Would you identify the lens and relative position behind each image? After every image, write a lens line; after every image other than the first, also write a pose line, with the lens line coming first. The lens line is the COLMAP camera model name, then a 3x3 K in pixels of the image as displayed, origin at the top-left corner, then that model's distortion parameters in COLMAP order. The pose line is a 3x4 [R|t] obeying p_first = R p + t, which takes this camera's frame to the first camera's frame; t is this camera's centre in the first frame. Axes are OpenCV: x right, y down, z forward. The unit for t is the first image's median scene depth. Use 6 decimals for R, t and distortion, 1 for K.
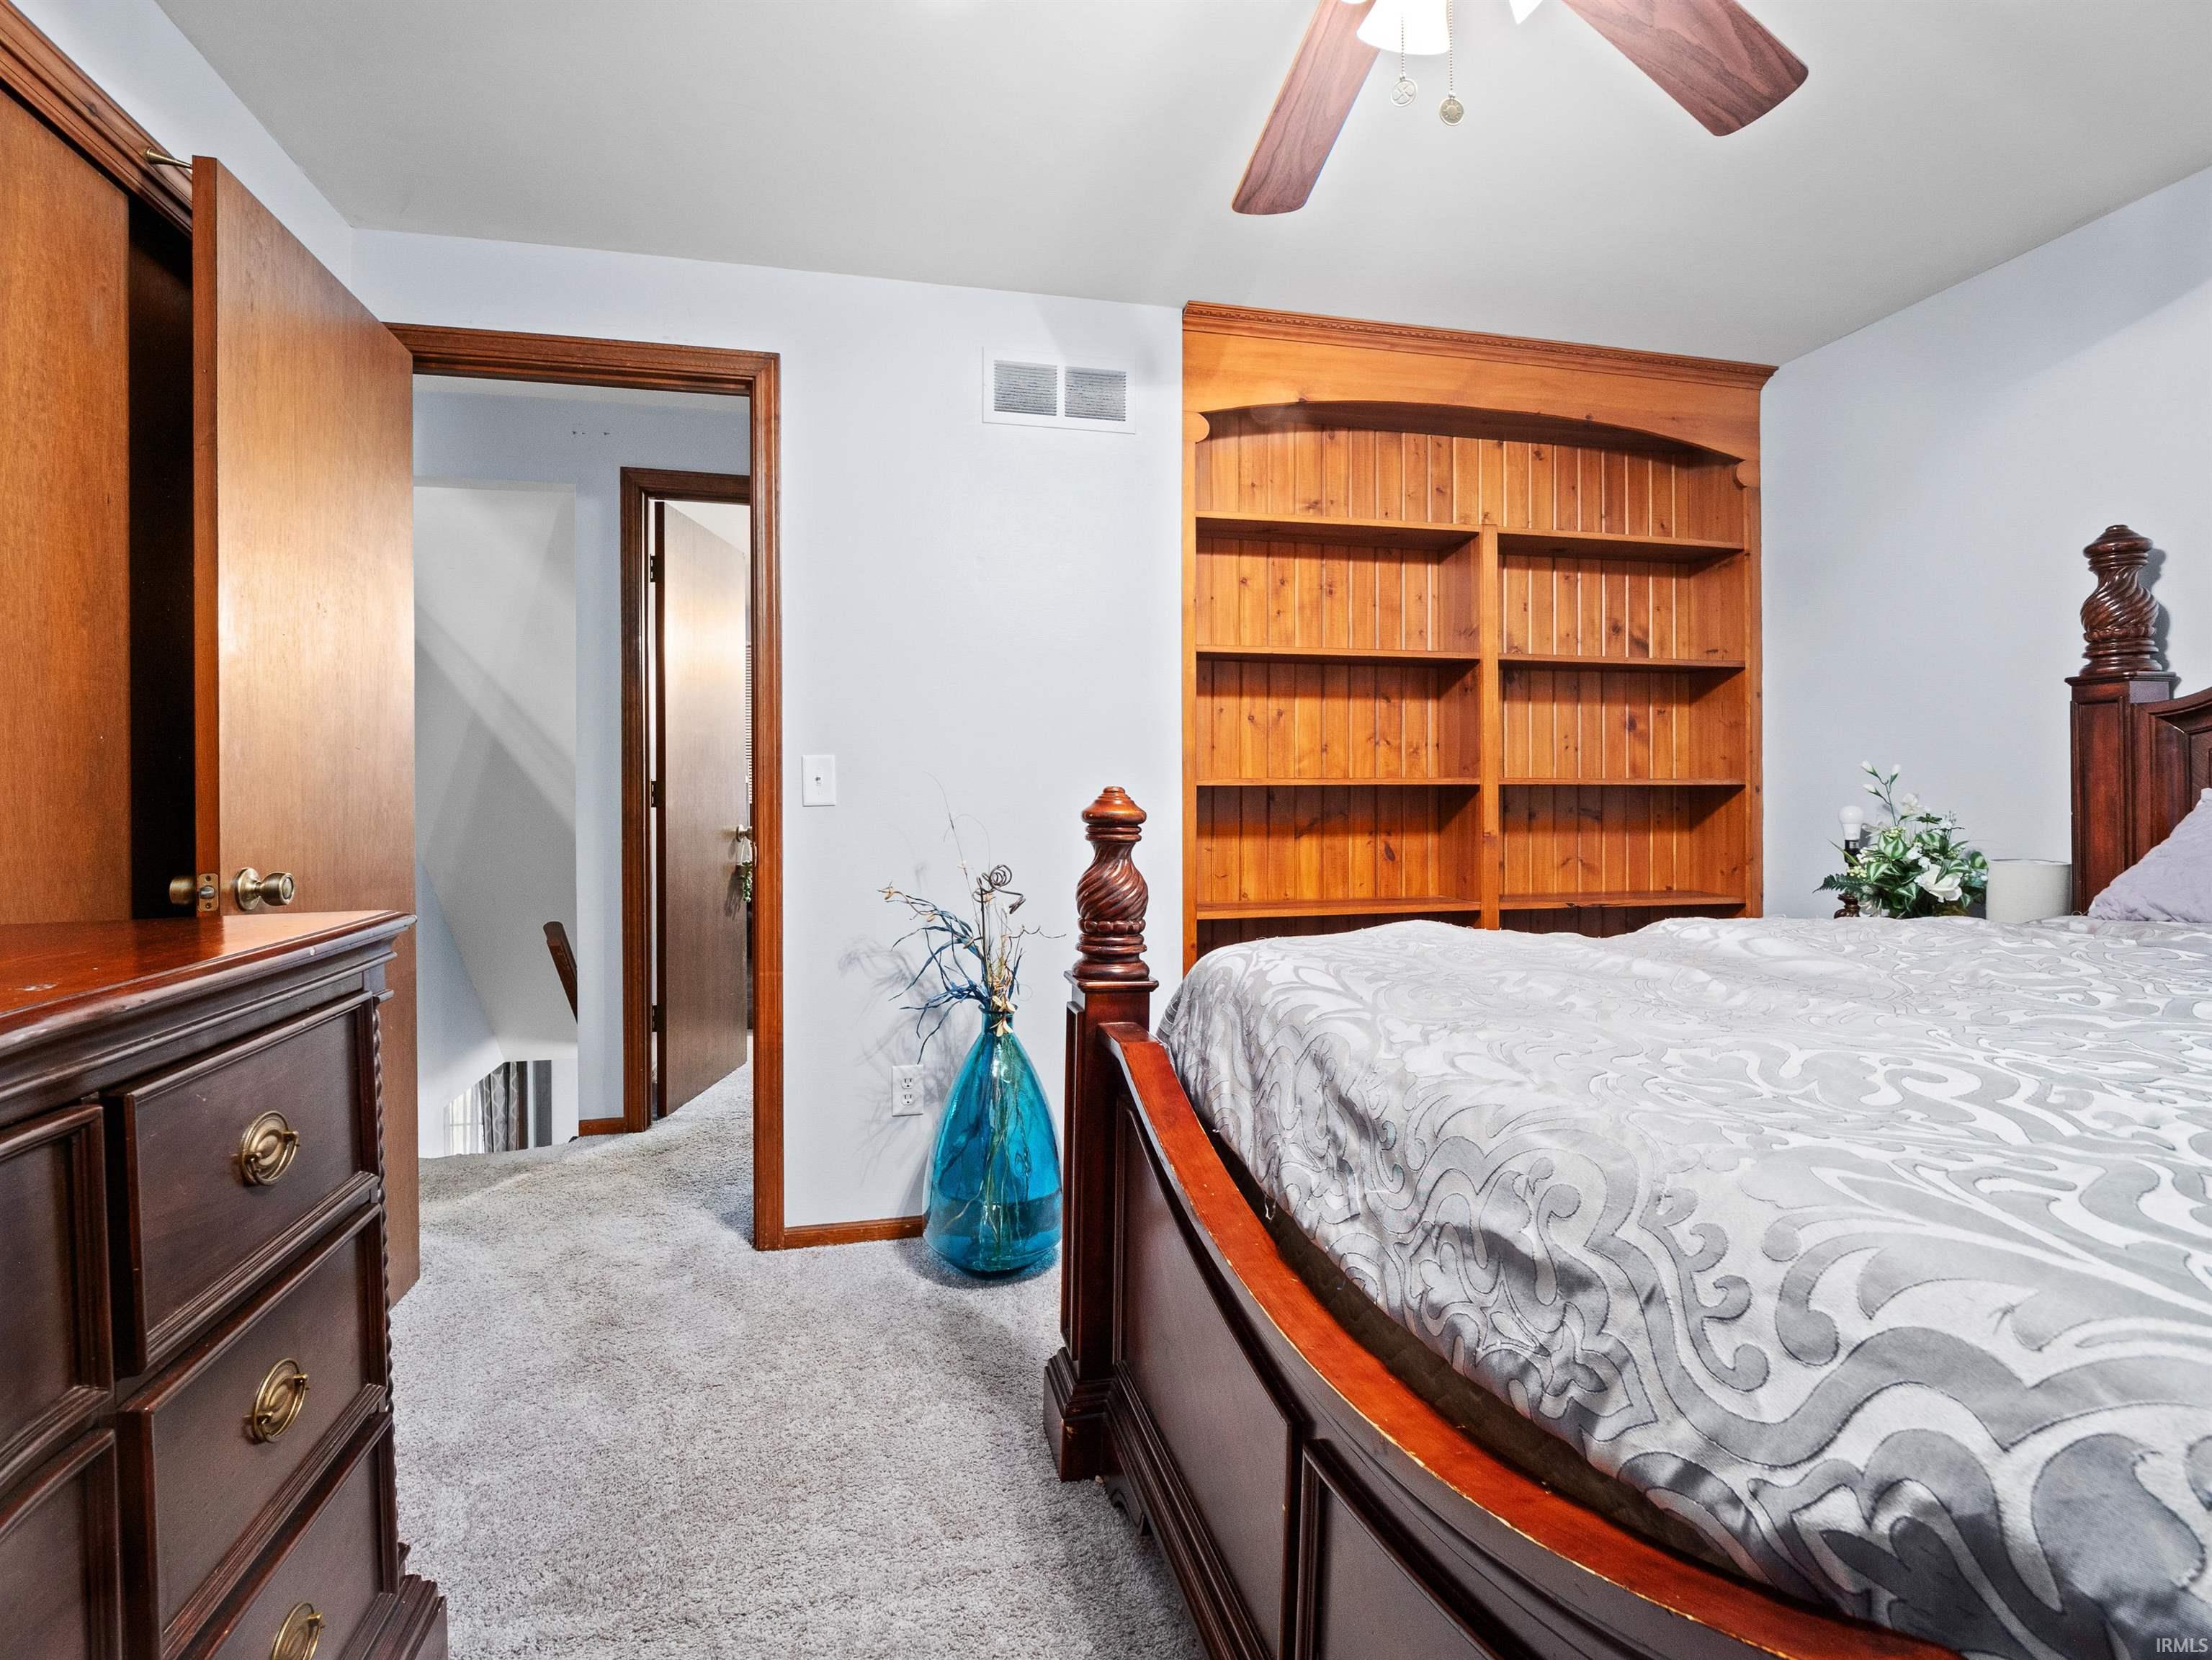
lens RADIAL K [[1094.7, 0, 1105.5], [0, 1094.7, 820.0], [0, 0, 1]] dist [0.000555, 0.000064]
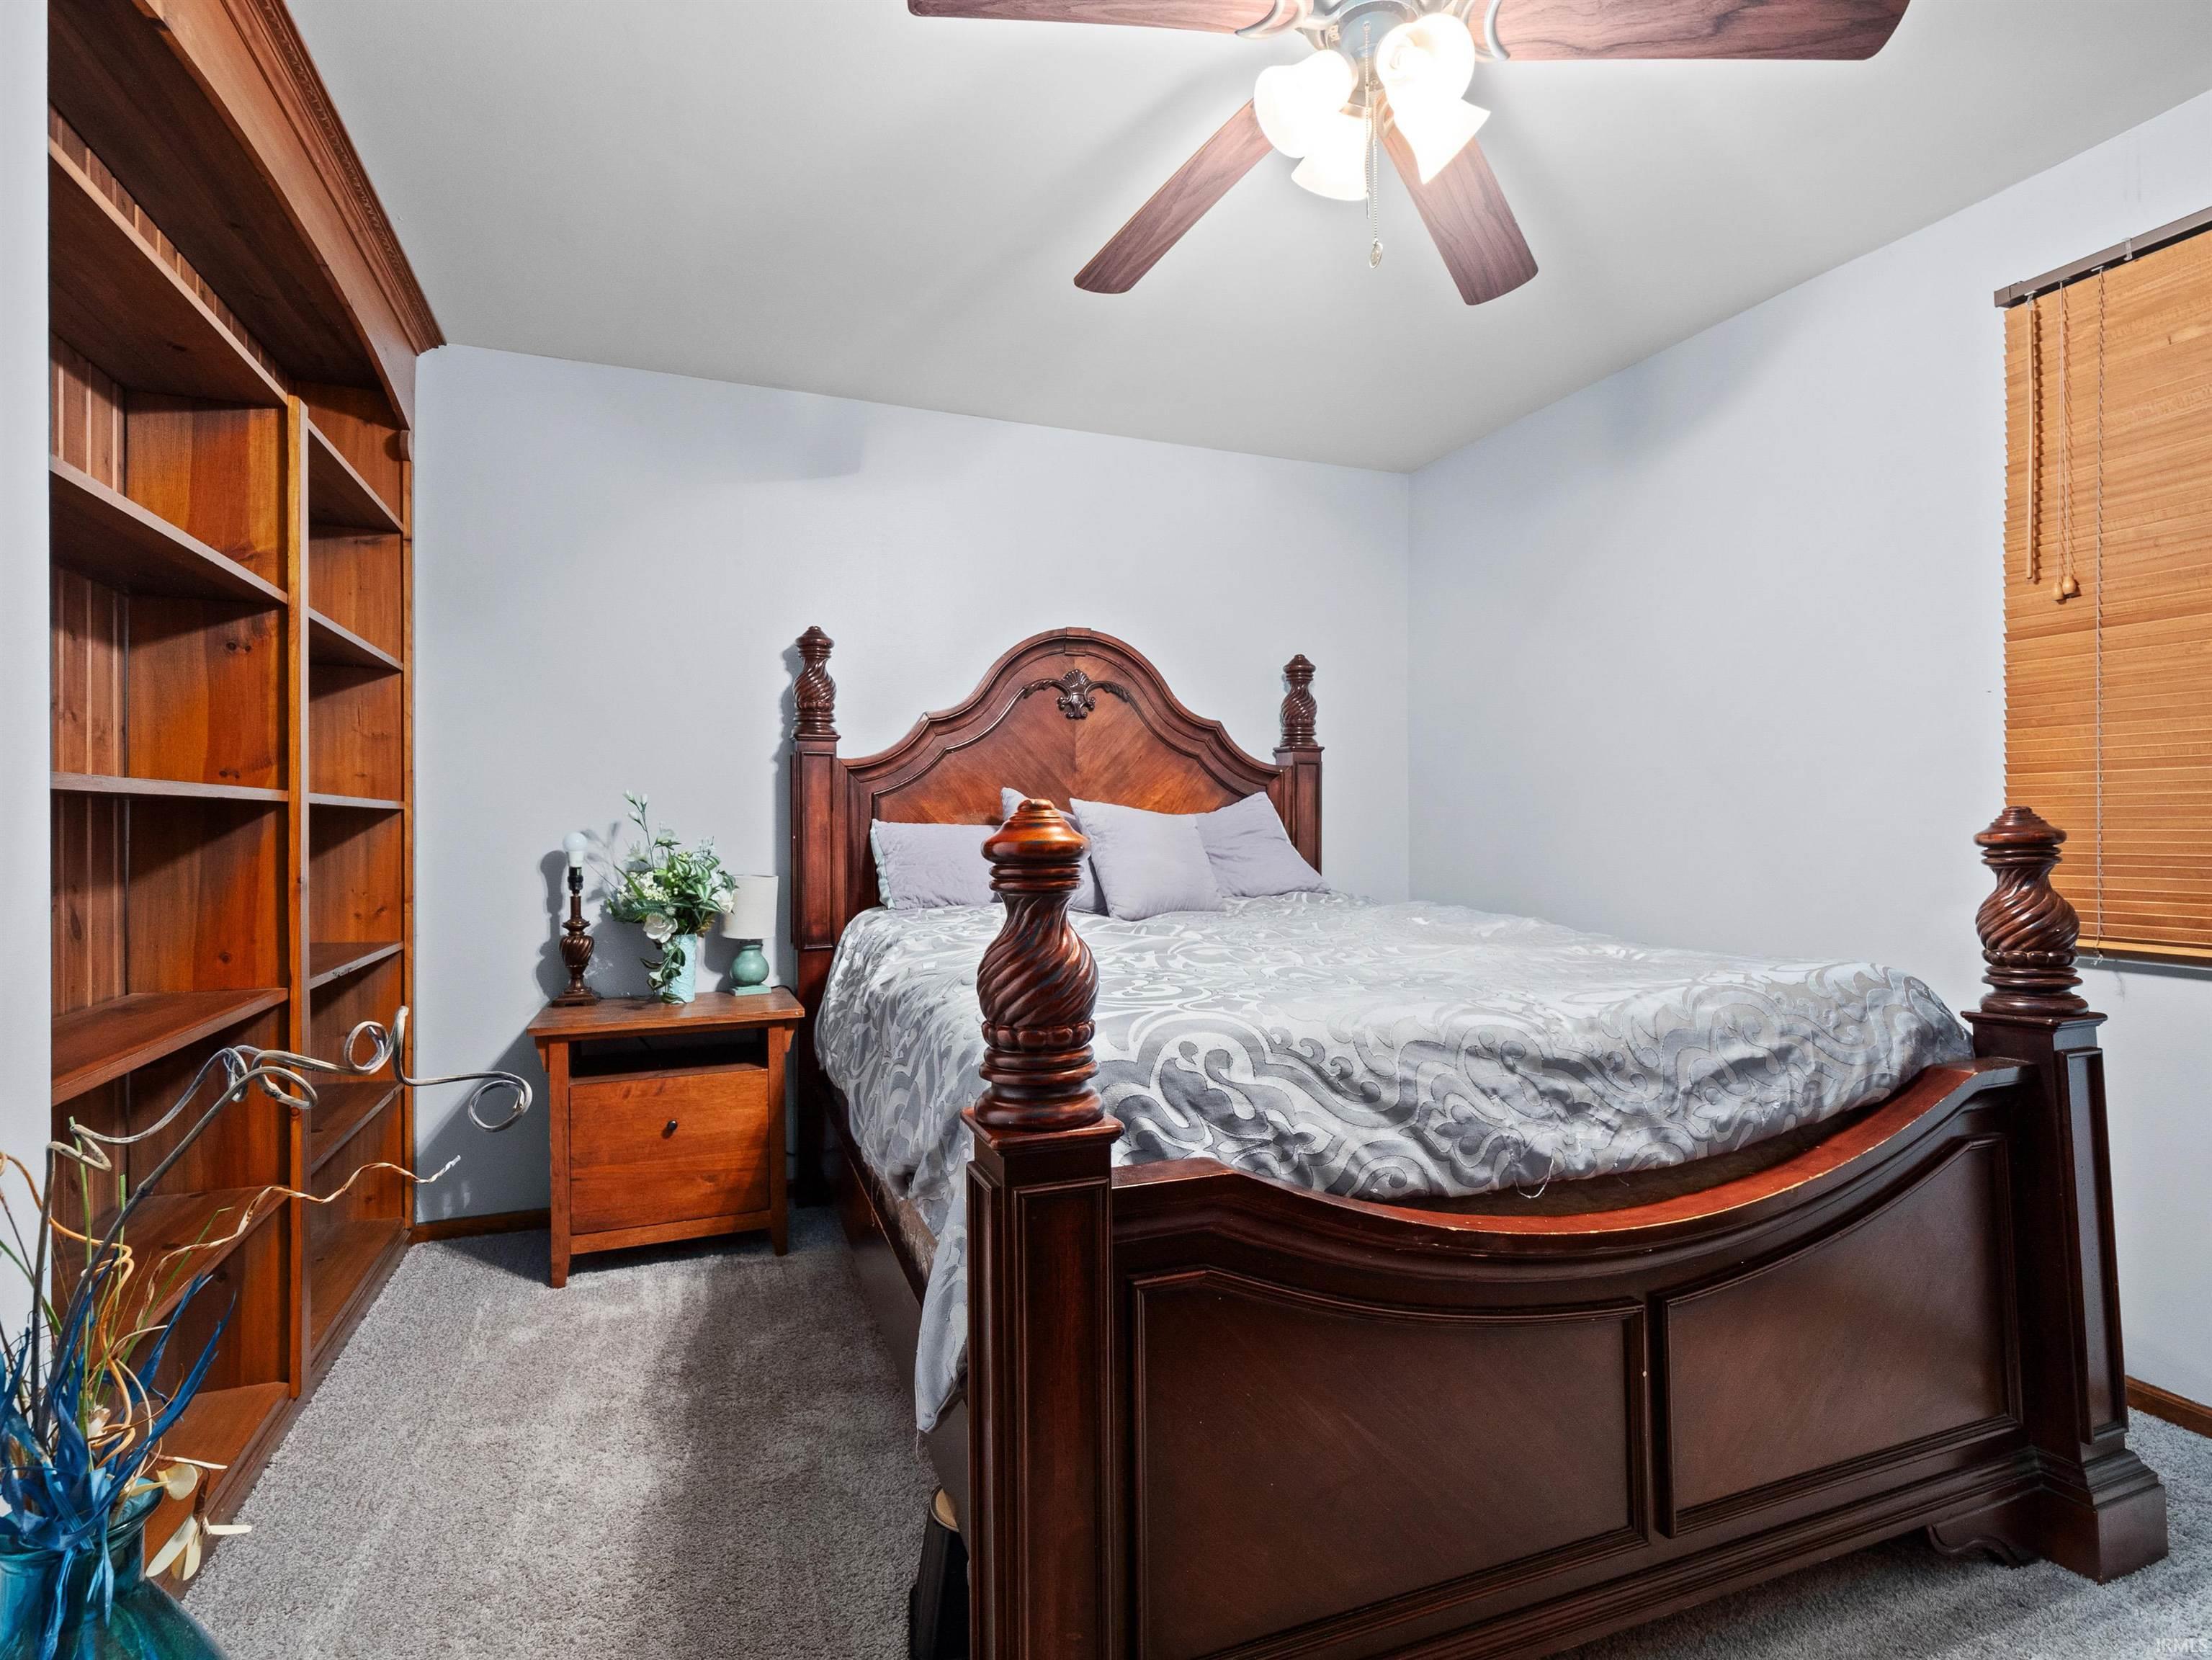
lens RADIAL K [[1094.7, 0, 1105.7], [0, 1094.7, 824.3], [0, 0, 1]] dist [0.000555, 0.000064]
pose [[-0.142702, 0.005108, 0.989752, -1.086579], [0.019037, 0.999816, -0.002415, -0.027709], [-0.989583, 0.018497, -0.142773, 1.913582]]
